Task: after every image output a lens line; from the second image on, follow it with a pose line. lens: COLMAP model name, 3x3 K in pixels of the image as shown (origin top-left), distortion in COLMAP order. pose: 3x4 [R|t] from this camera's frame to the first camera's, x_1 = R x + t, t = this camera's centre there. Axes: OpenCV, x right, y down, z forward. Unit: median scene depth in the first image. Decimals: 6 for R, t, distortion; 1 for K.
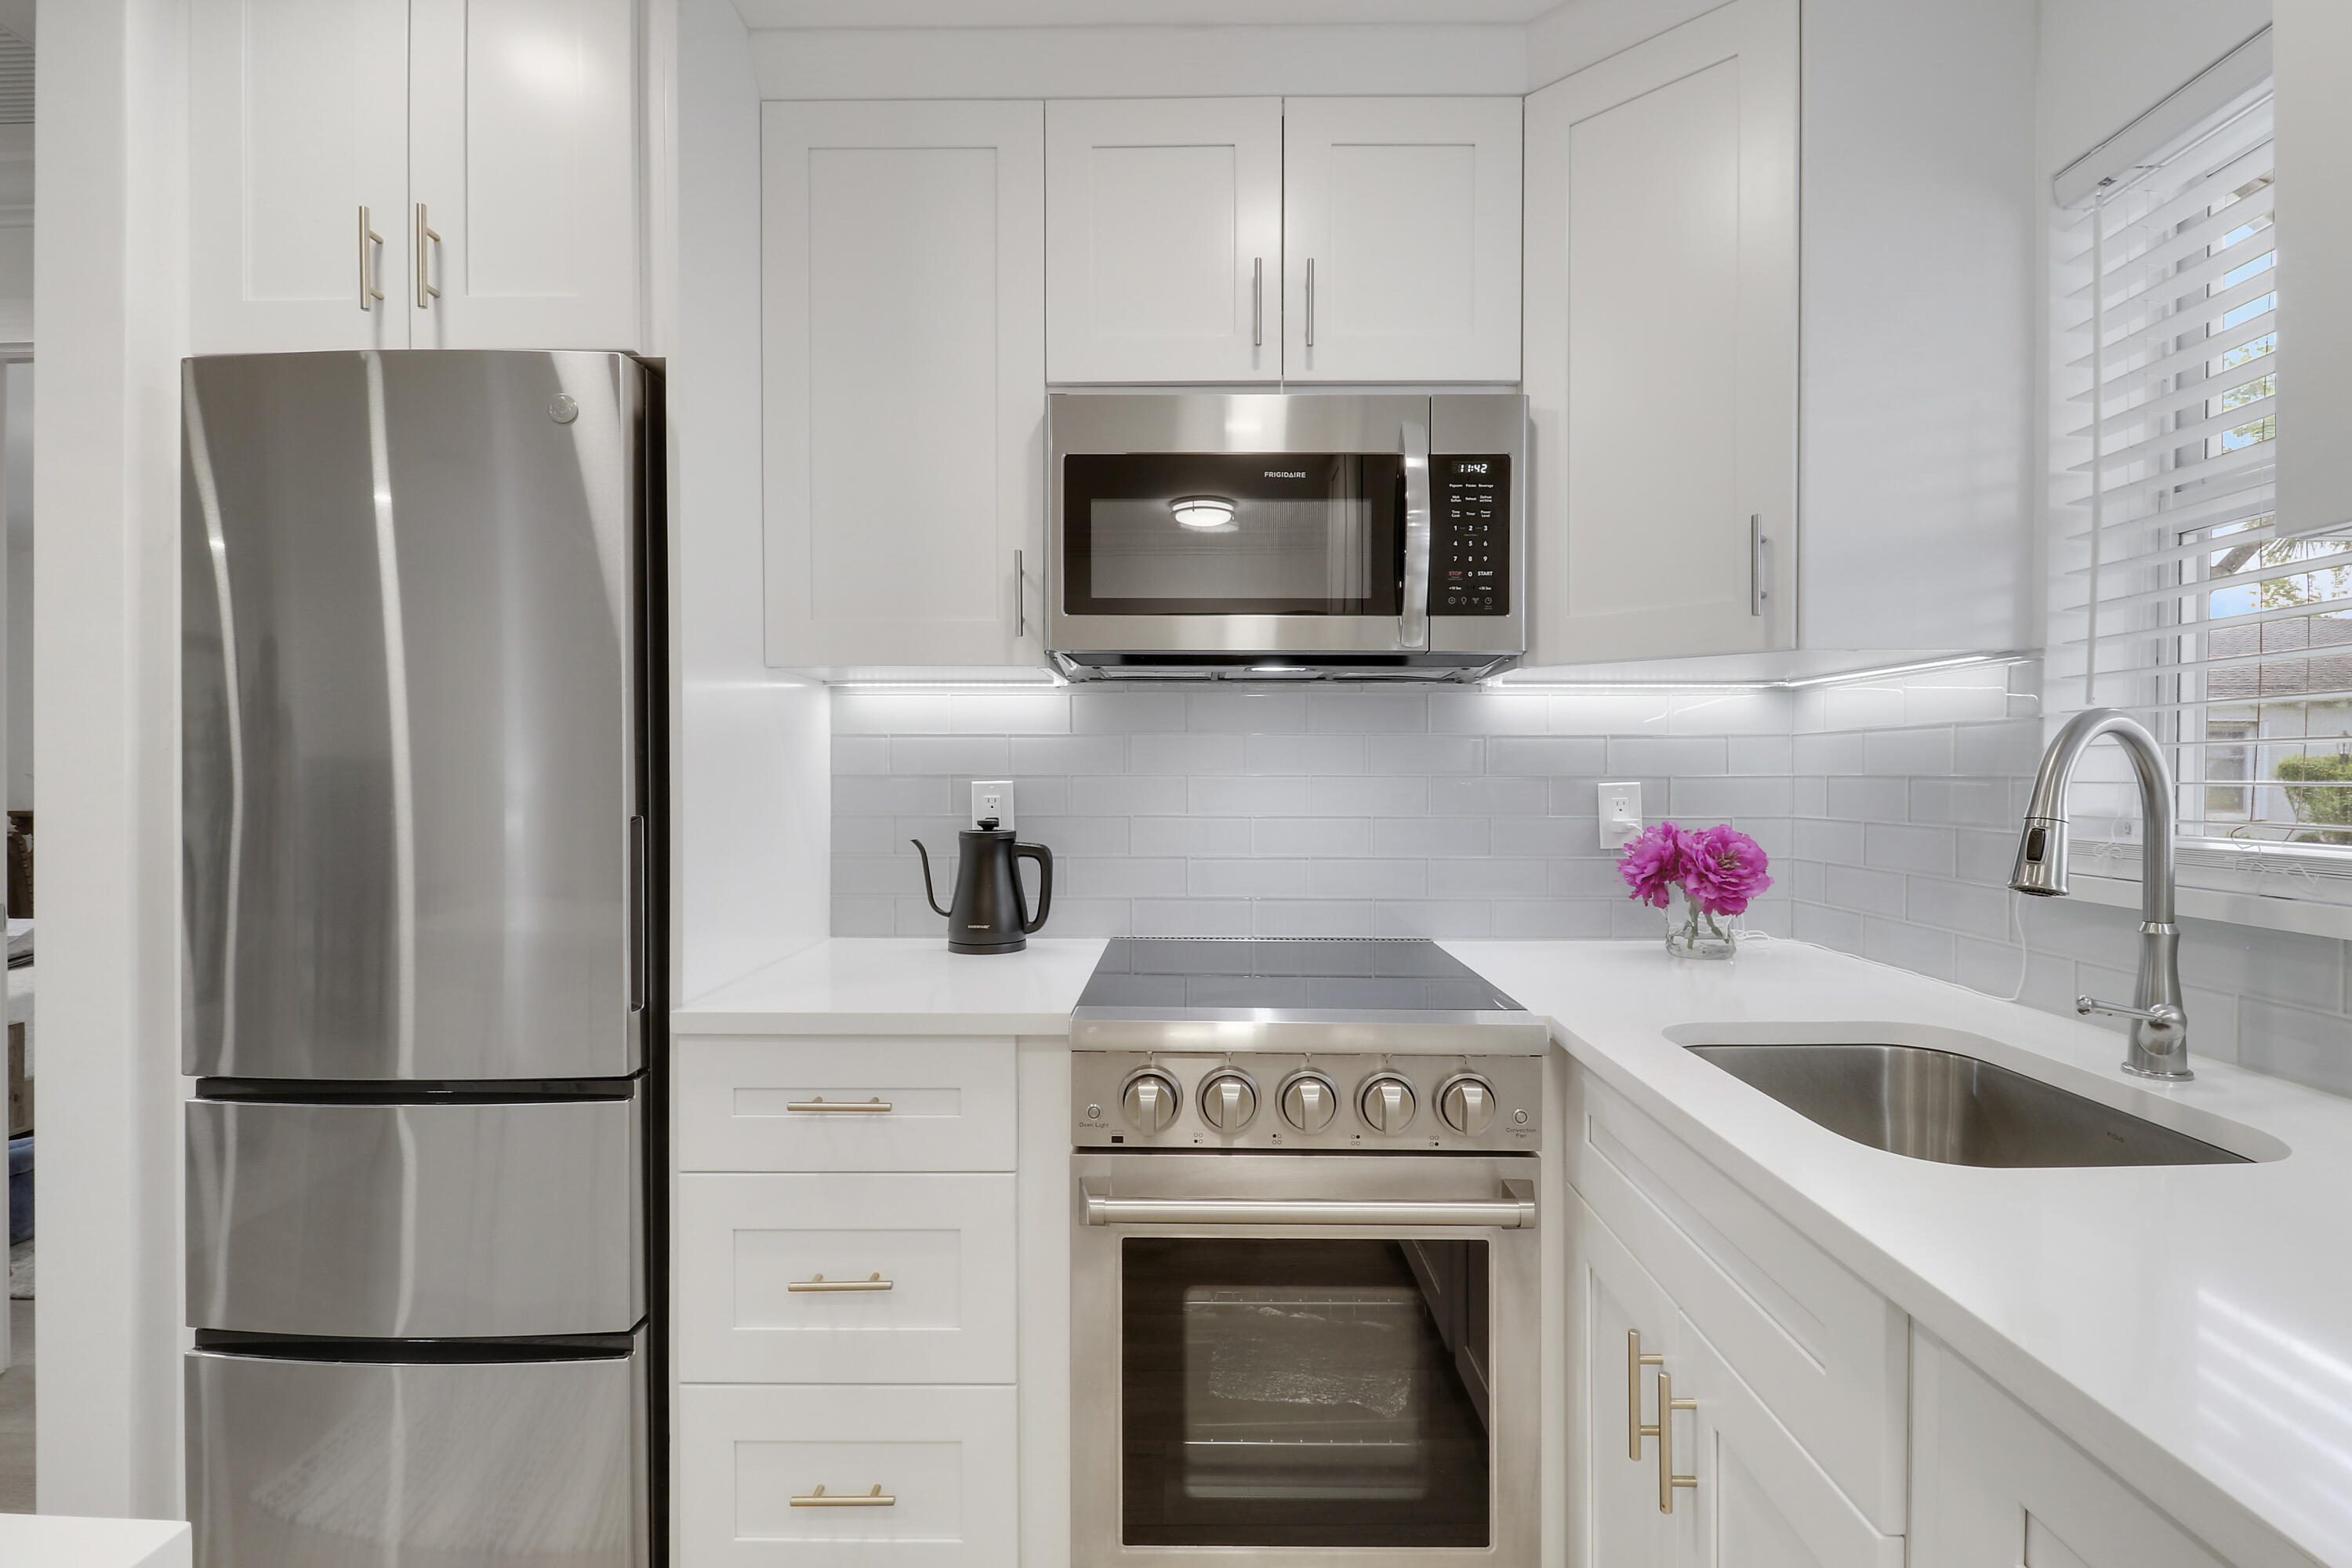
lens RADIAL K [[1105.0, 0, 1202.2], [0, 1105.0, 774.7], [0, 0, 1]] dist [-0.002438, -0.010129]
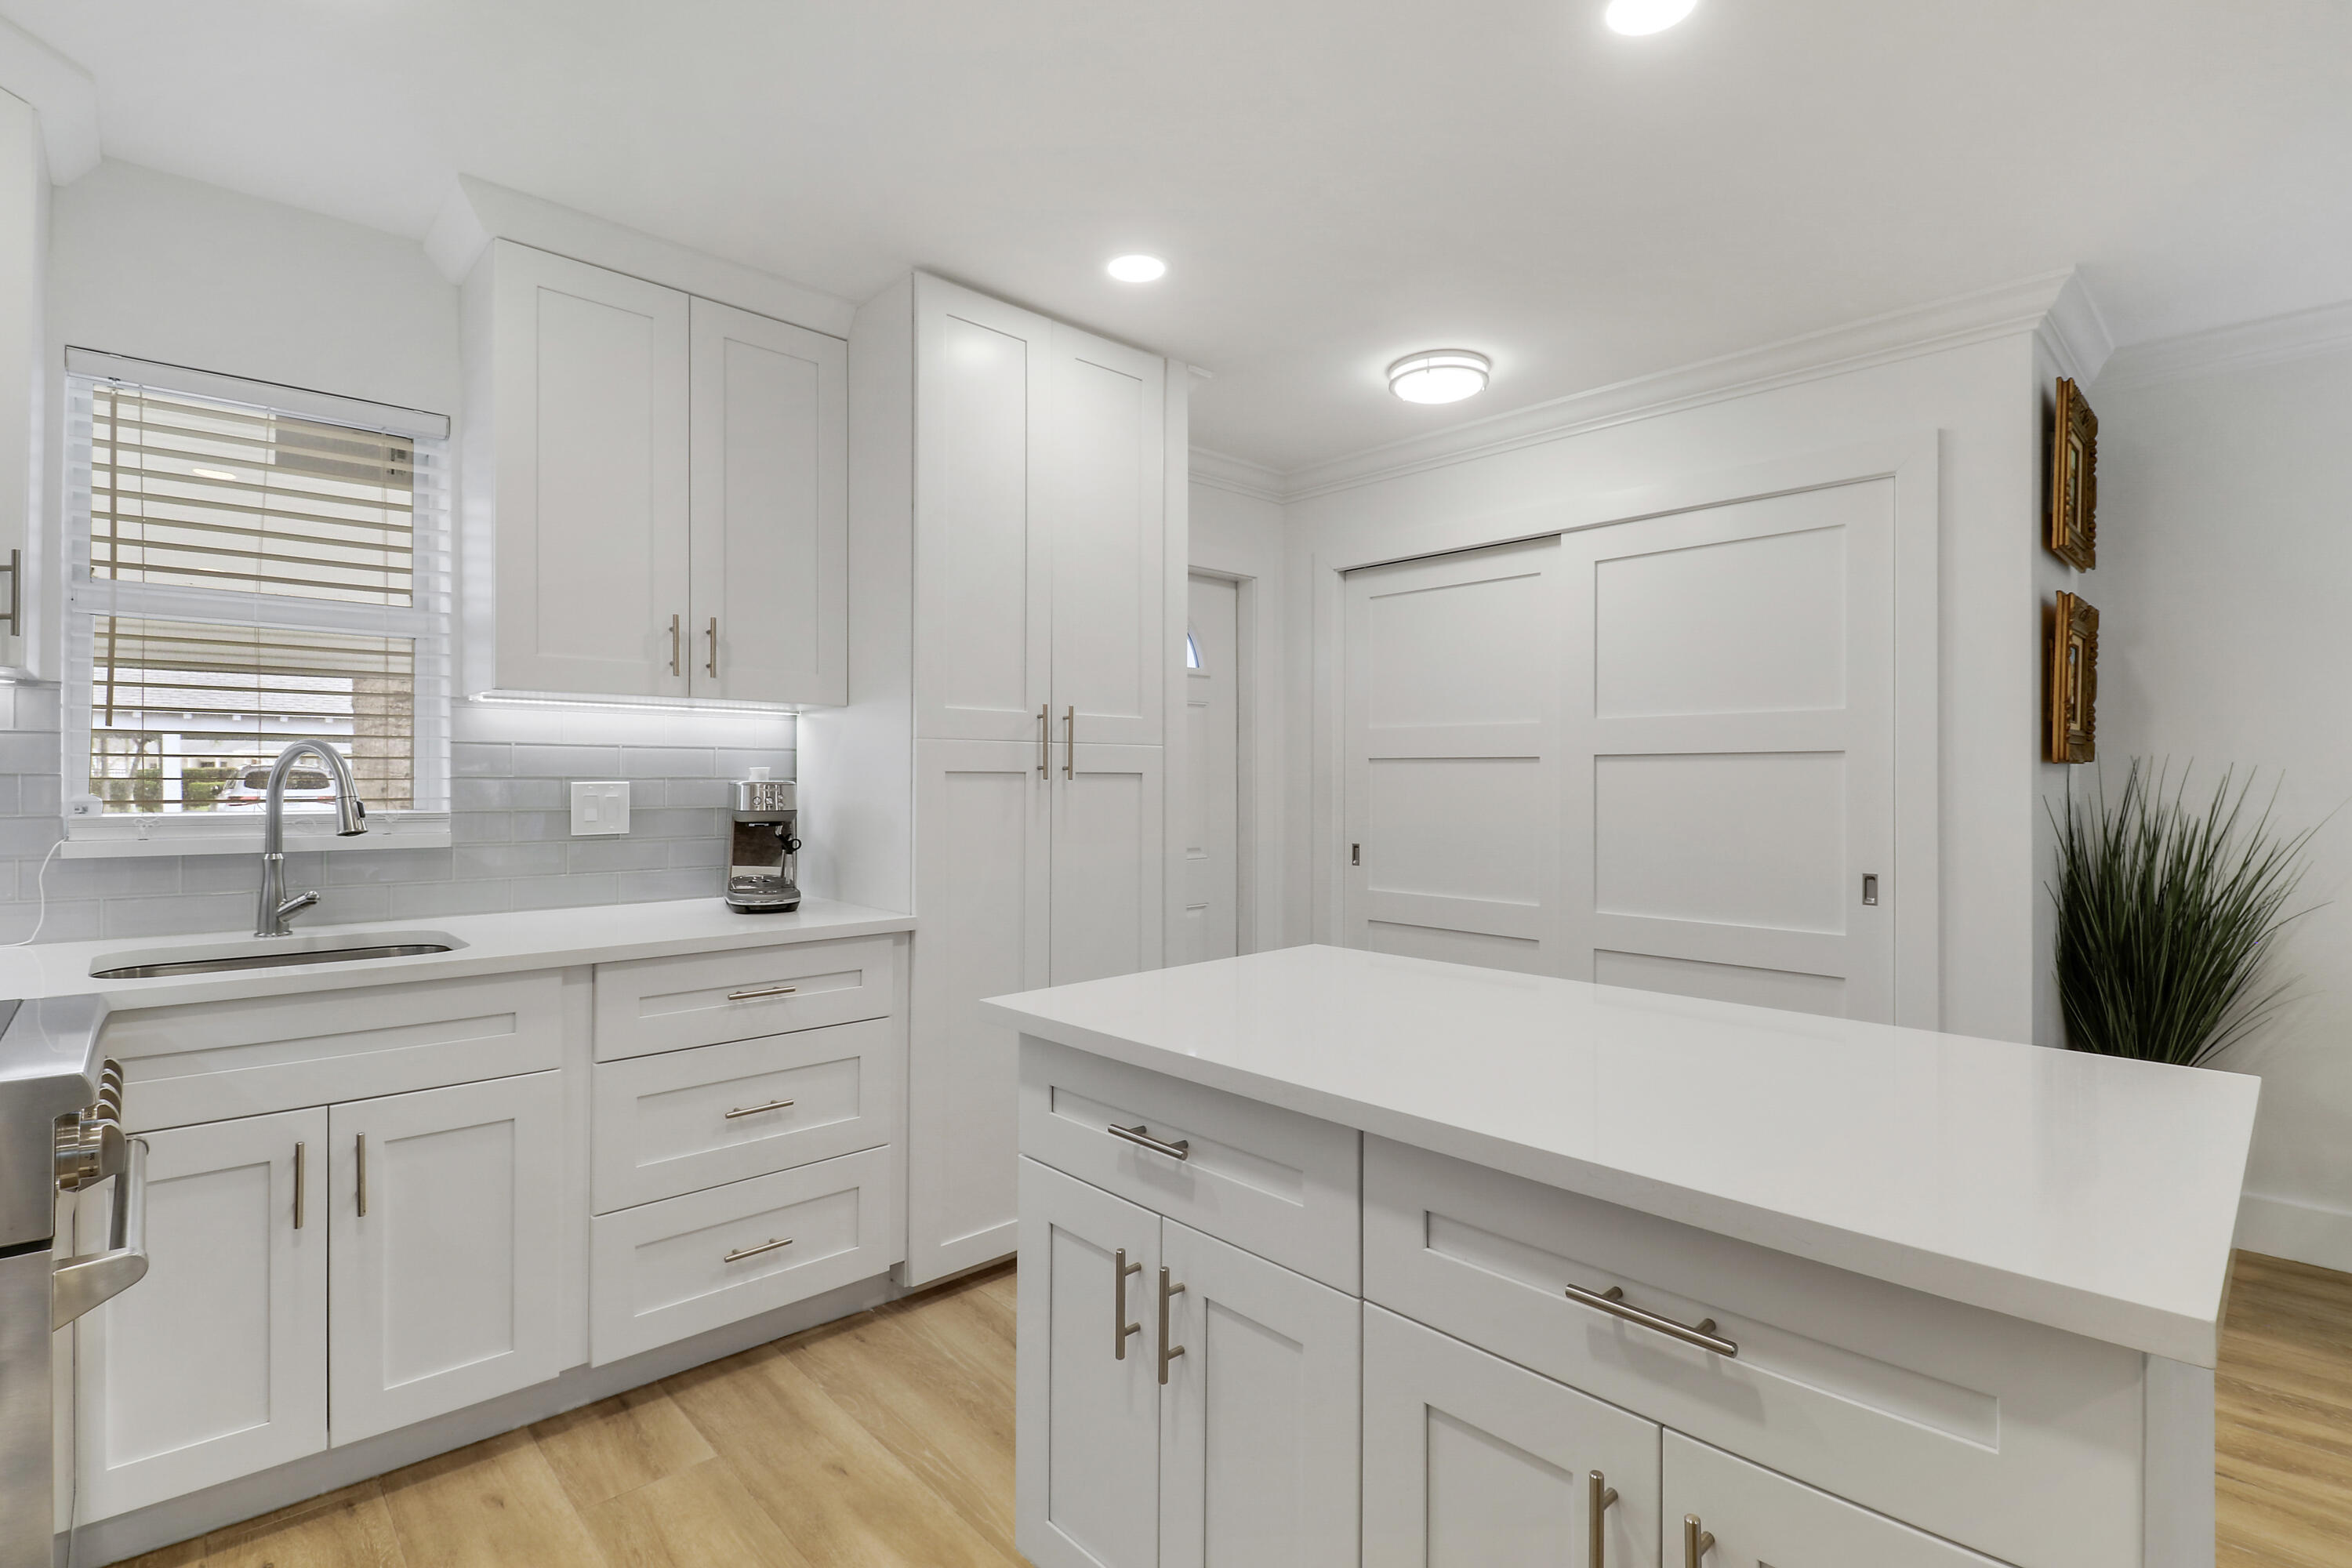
lens RADIAL K [[1105.0, 0, 1185.6], [0, 1105.0, 777.4], [0, 0, 1]] dist [-0.002438, -0.010129]
pose [[-0.683227, -0.003909, 0.730196, -1.058897], [-0.003968, 0.999991, 0.001640, -0.001707], [-0.730195, -0.001777, -0.683236, 0.798651]]
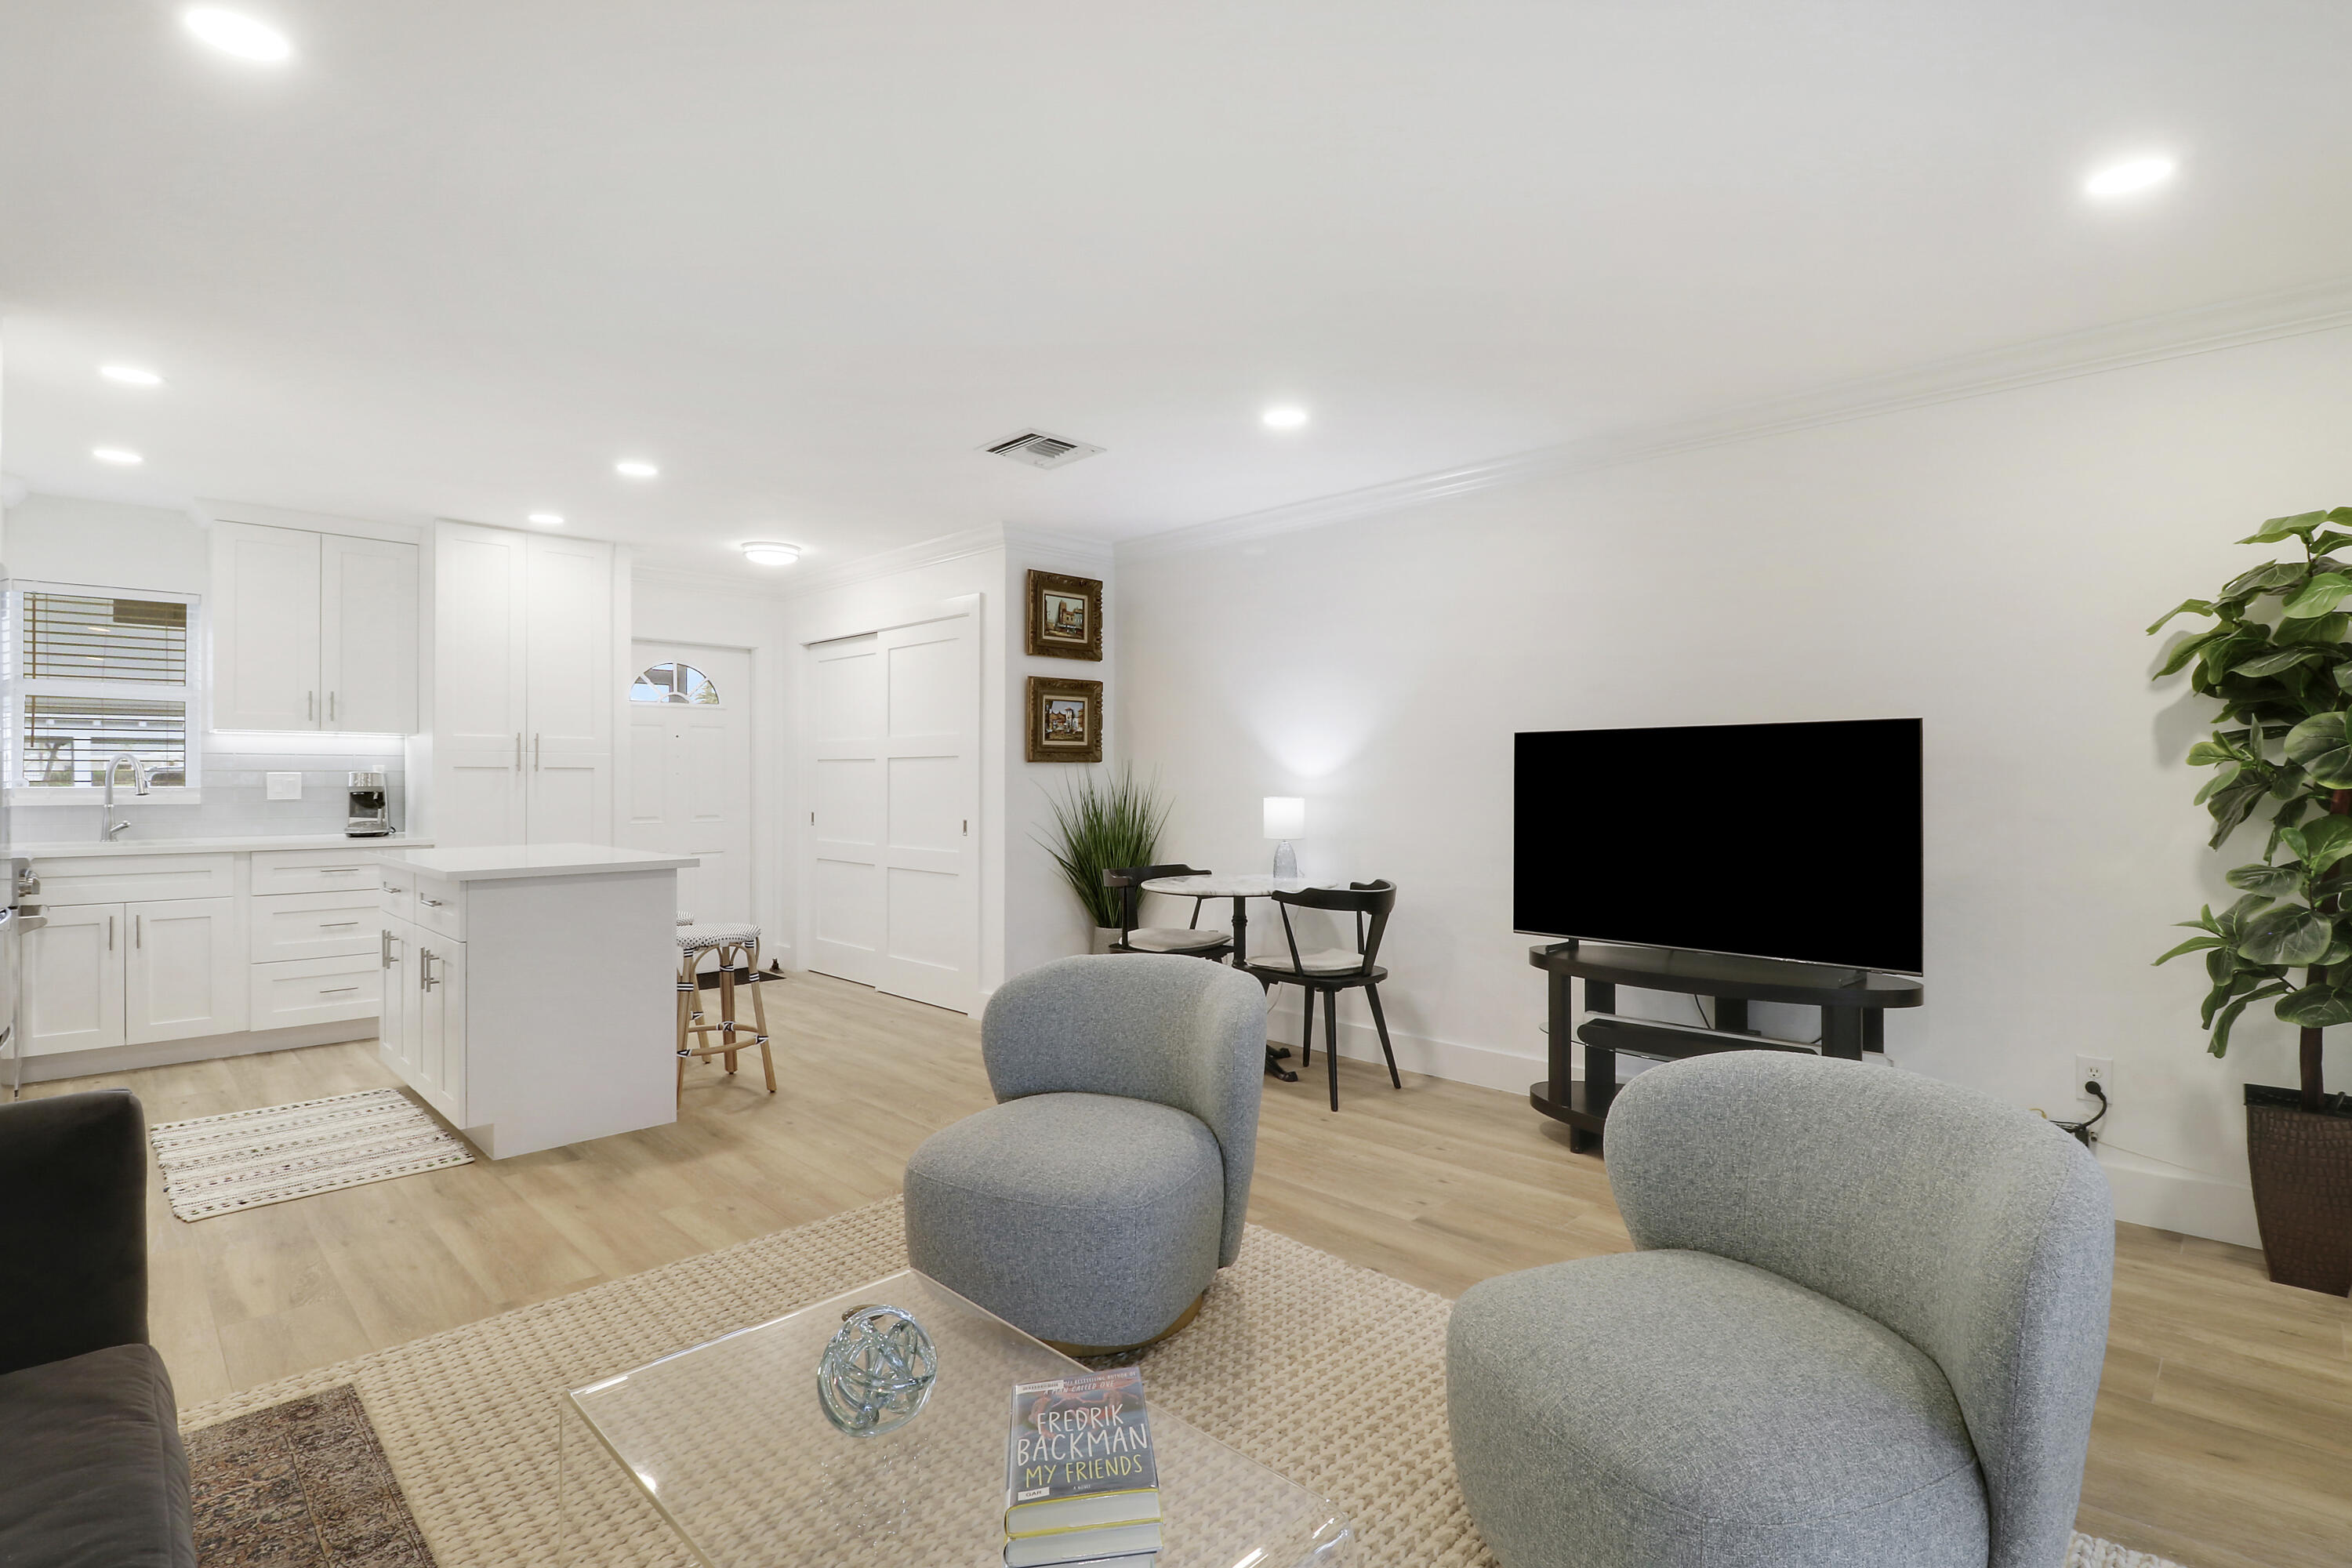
lens RADIAL K [[1105.0, 0, 1171.4], [0, 1105.0, 777.7], [0, 0, 1]] dist [-0.002438, -0.010129]
pose [[-0.706241, -0.001881, 0.707969, -3.322796], [-0.001048, 0.999998, 0.001612, 0.016153], [-0.707971, 0.000396, -0.706241, 0.750256]]
